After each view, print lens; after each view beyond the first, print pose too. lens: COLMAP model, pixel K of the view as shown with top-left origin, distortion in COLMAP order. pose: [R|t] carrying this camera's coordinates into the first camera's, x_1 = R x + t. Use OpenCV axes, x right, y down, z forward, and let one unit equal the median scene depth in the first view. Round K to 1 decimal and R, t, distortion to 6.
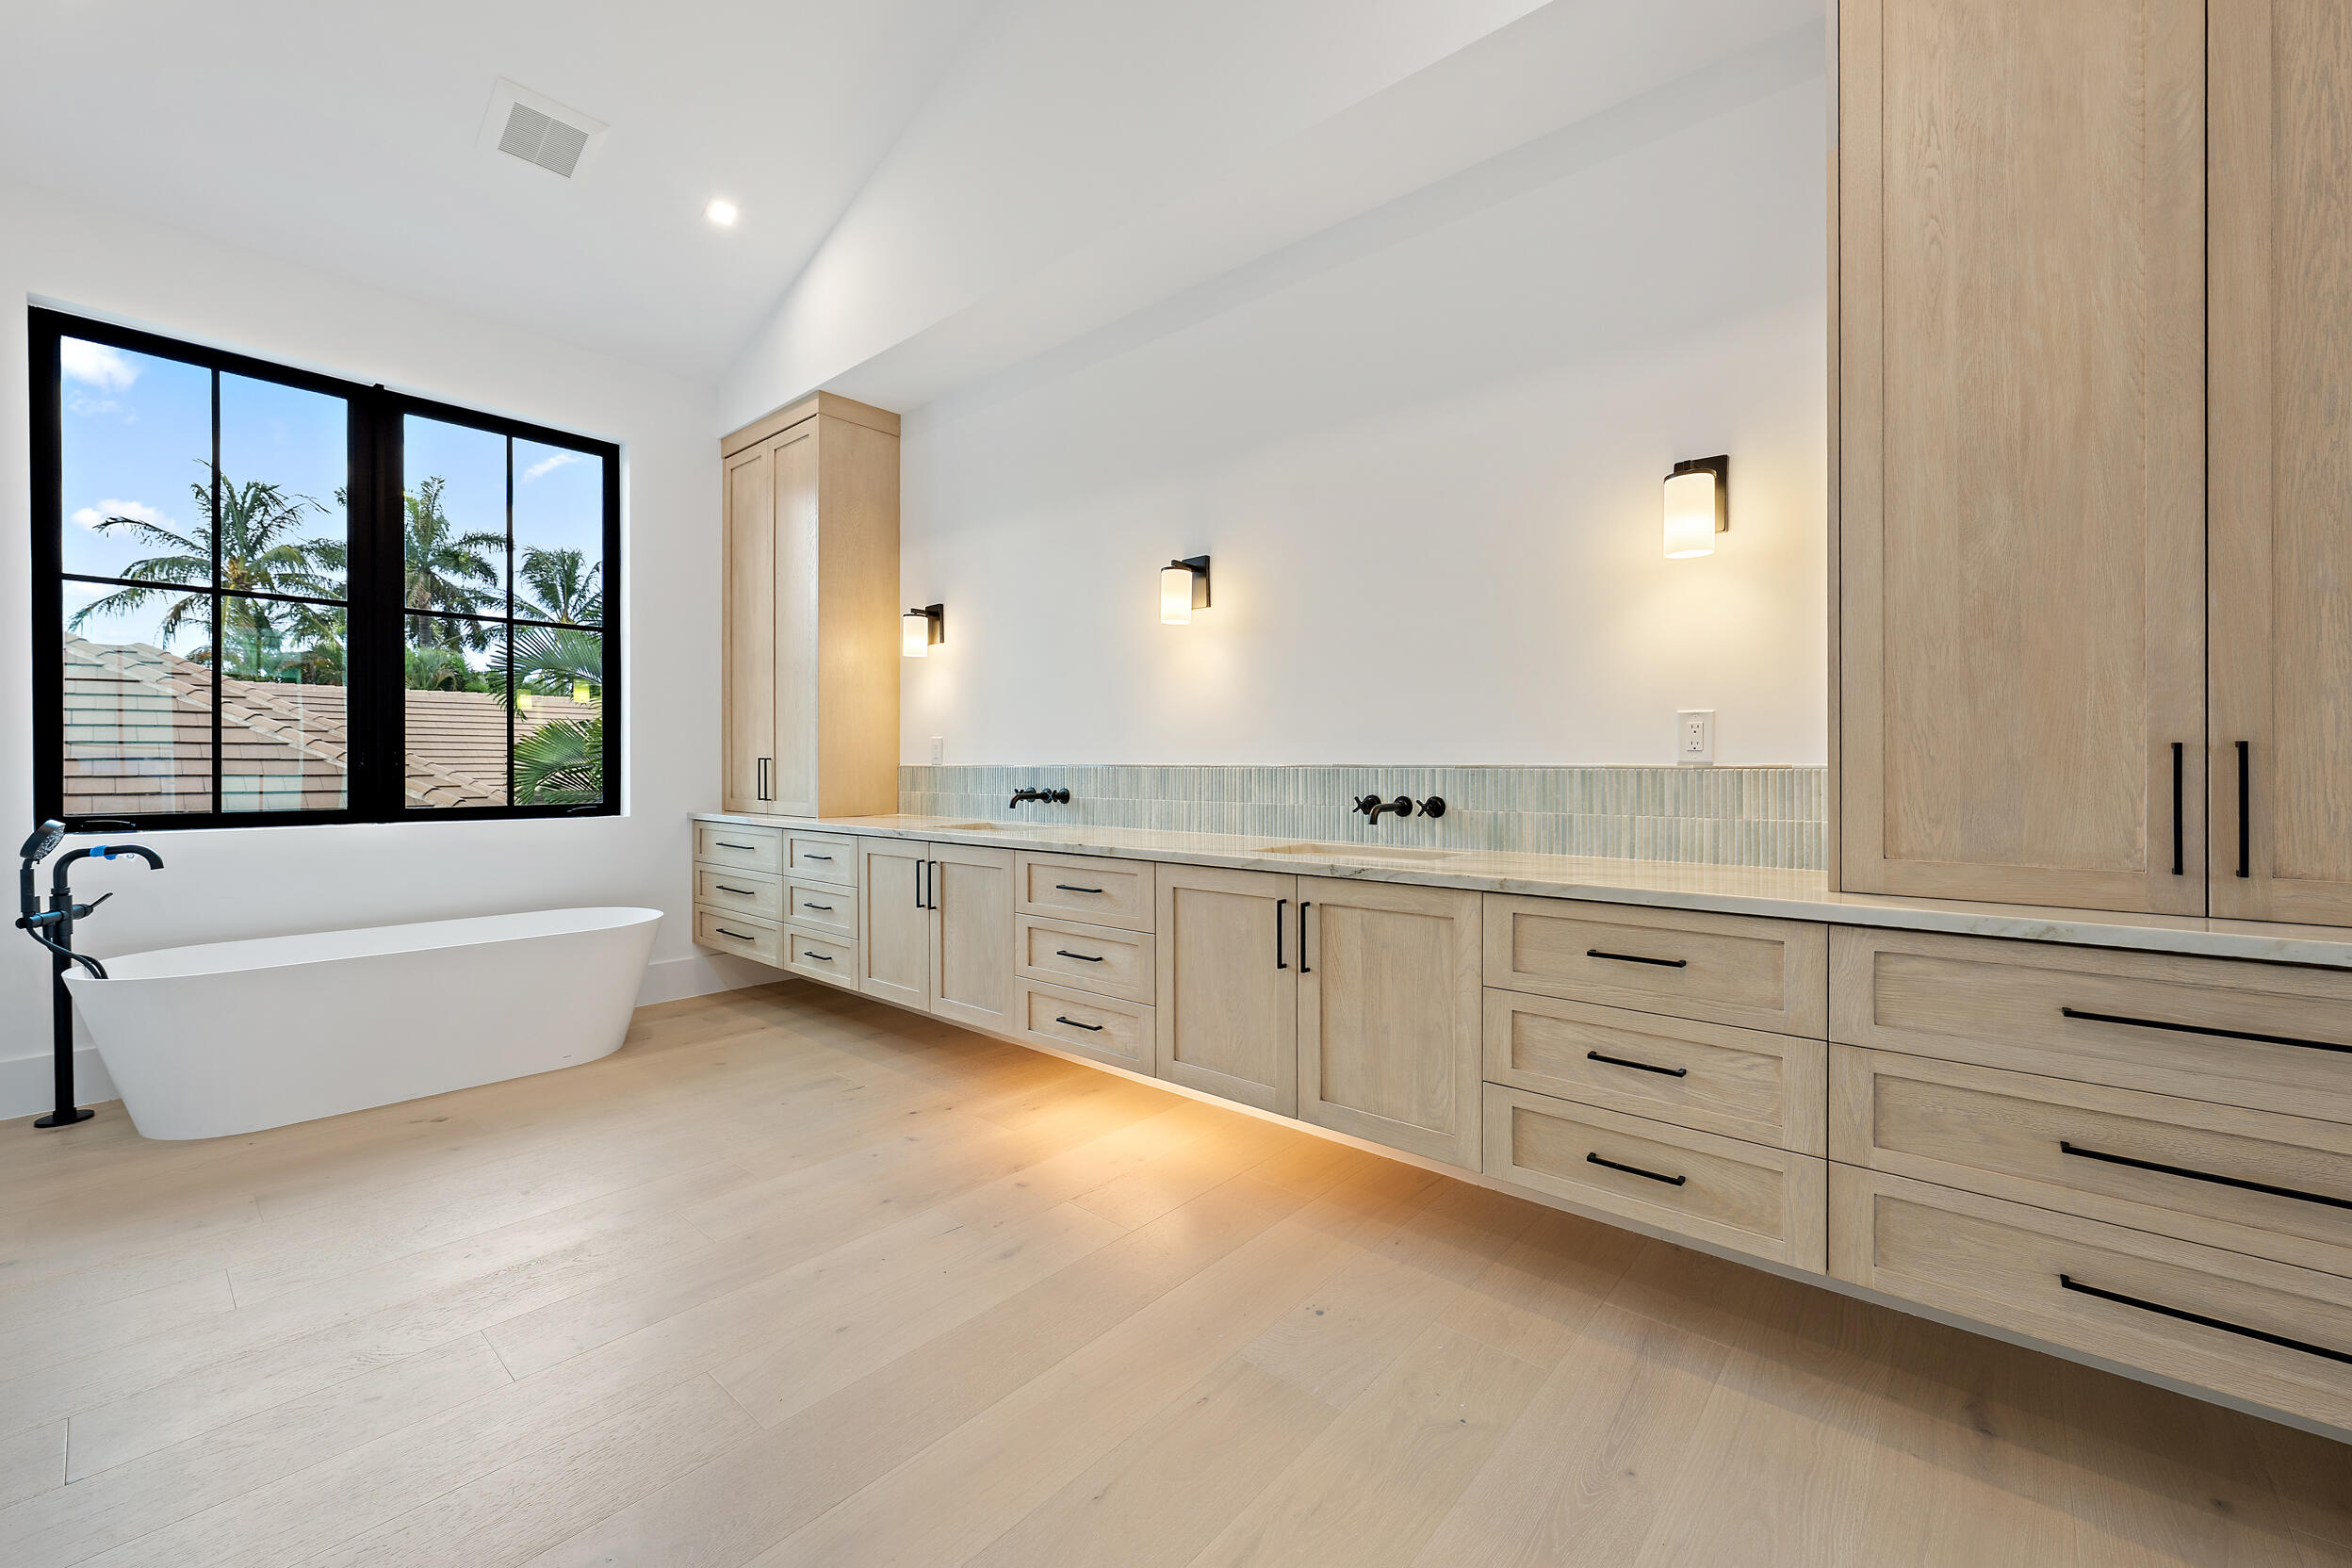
lens RADIAL K [[928.1, 0, 1172.9], [0, 928.1, 770.7], [0, 0, 1]] dist [-0.006153, 0.000580]
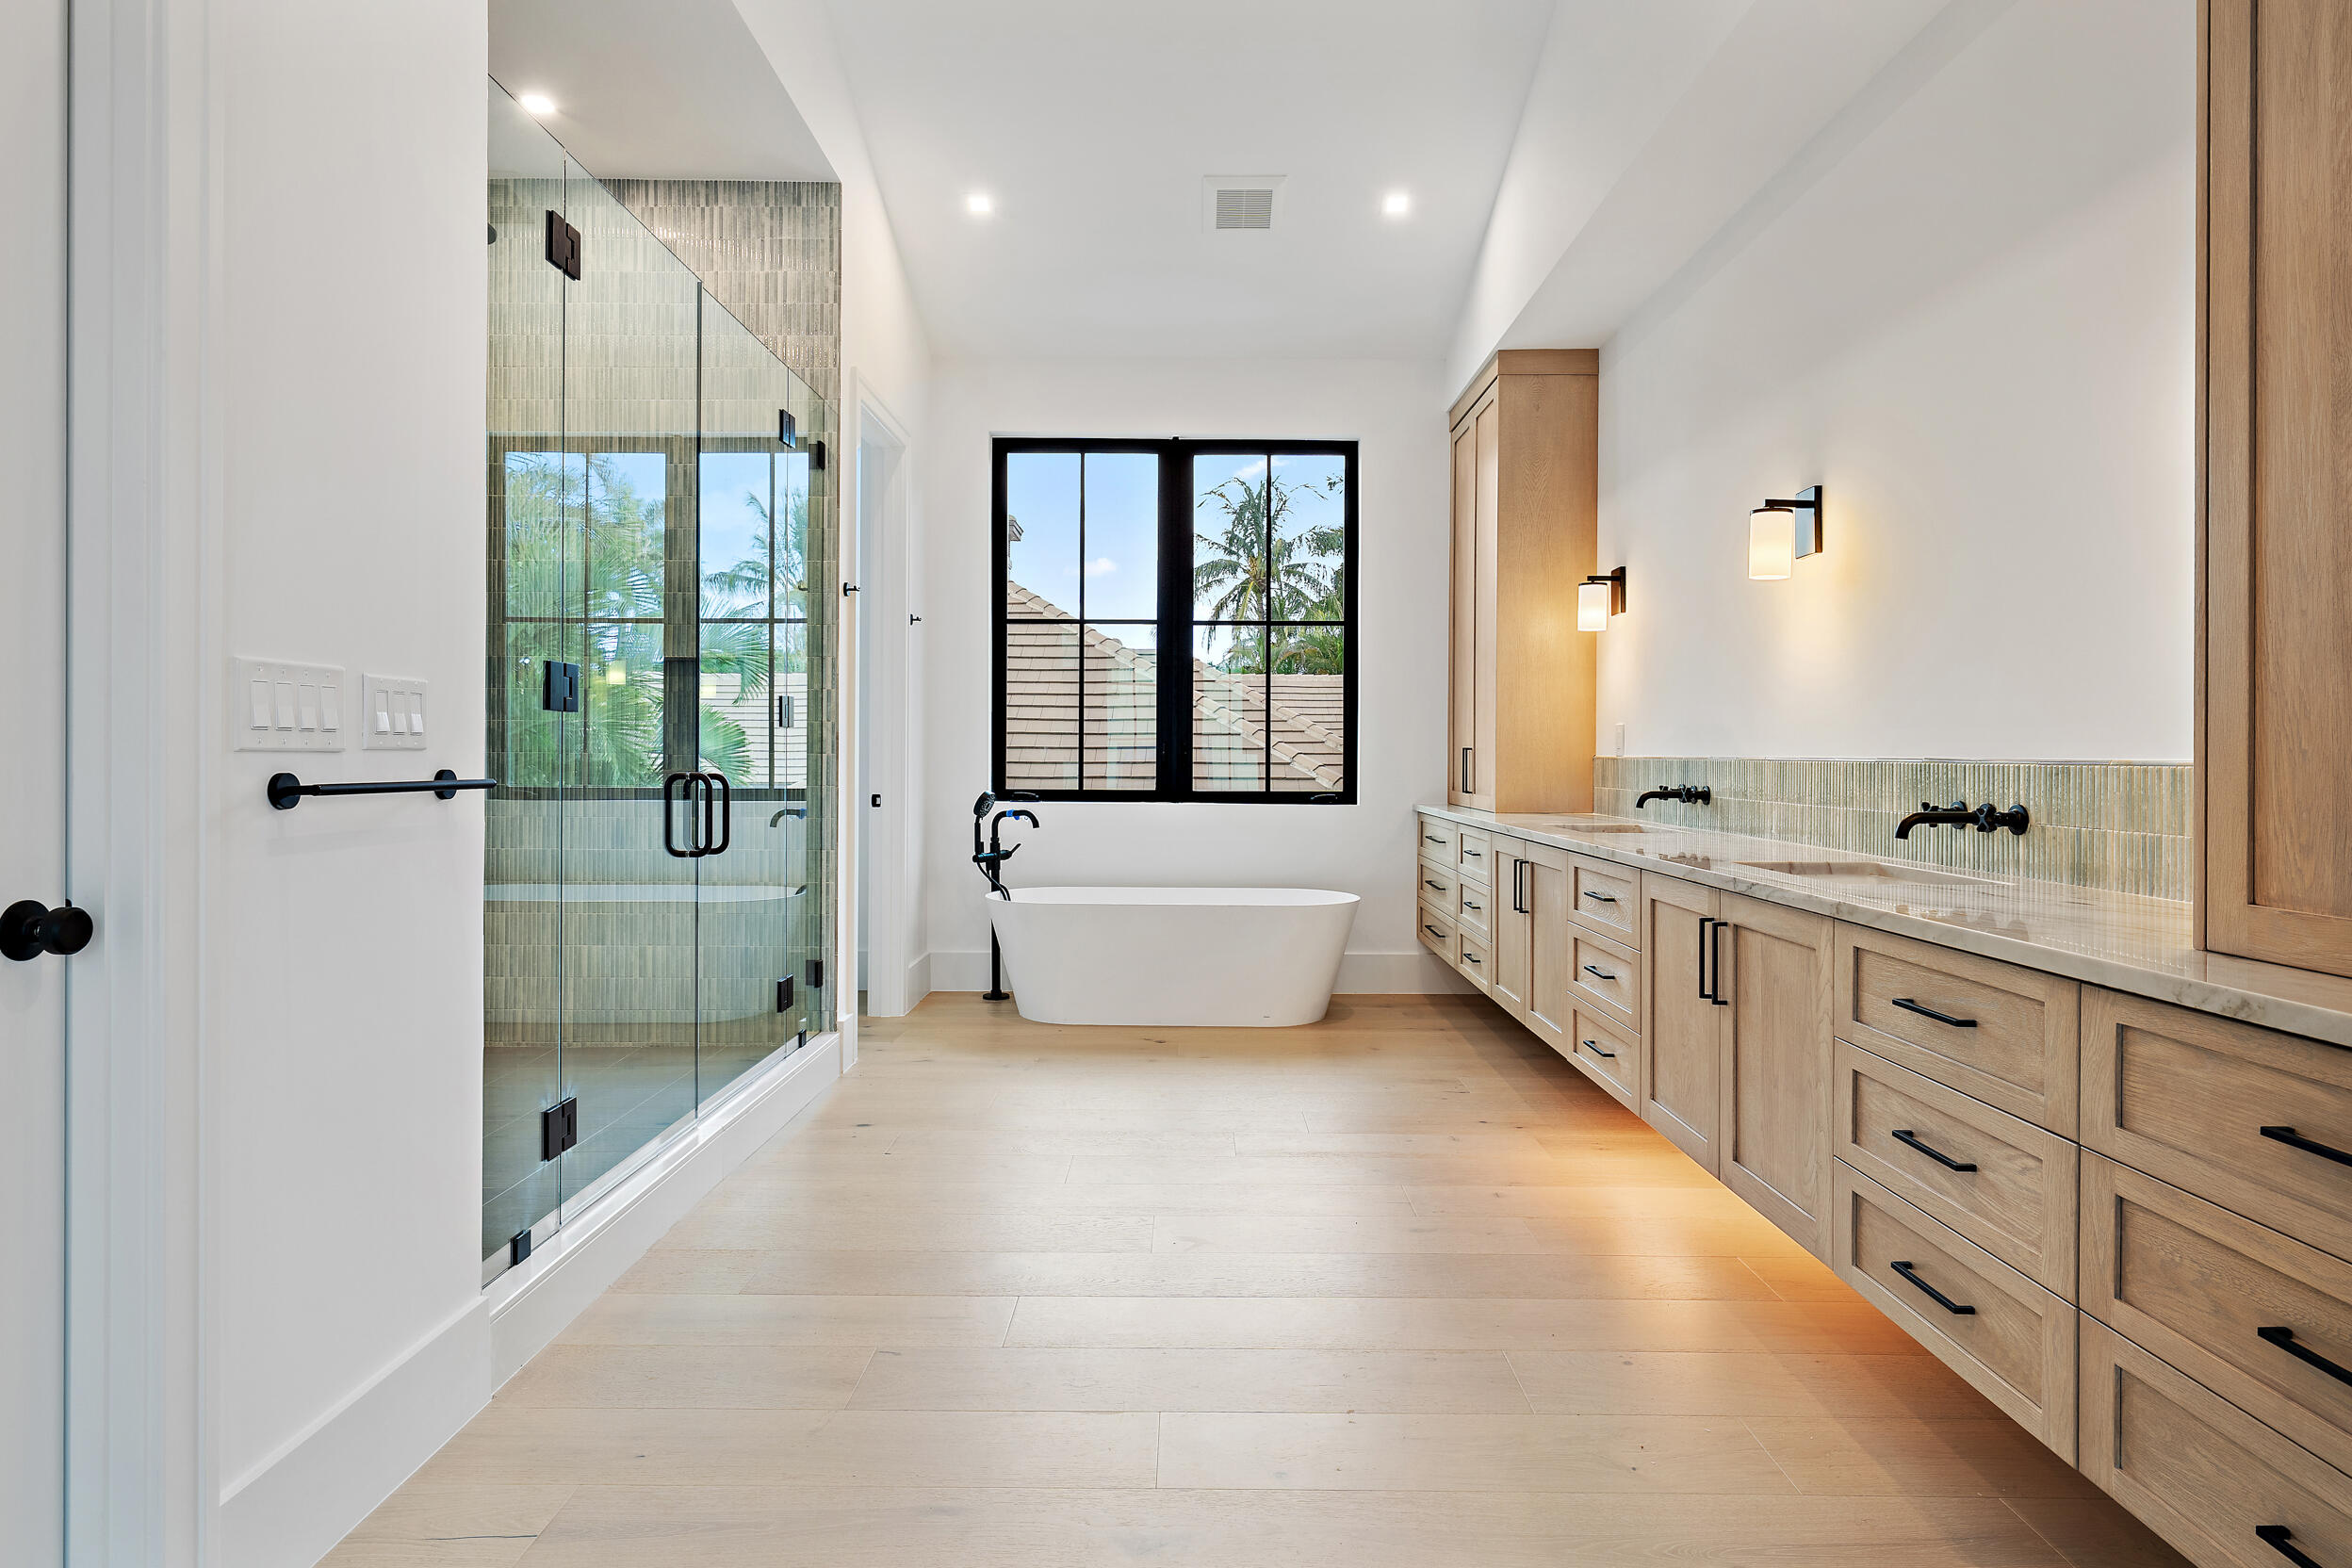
lens RADIAL K [[1303.6, 0, 1184.0], [0, 1303.6, 766.1], [0, 0, 1]] dist [-0.019457, 0.002831]
pose [[0.645390, 0.011360, -0.763769, 0.537535], [-0.010829, 0.999925, 0.005722, -0.000309], [0.763776, 0.004578, 0.645465, -0.097171]]
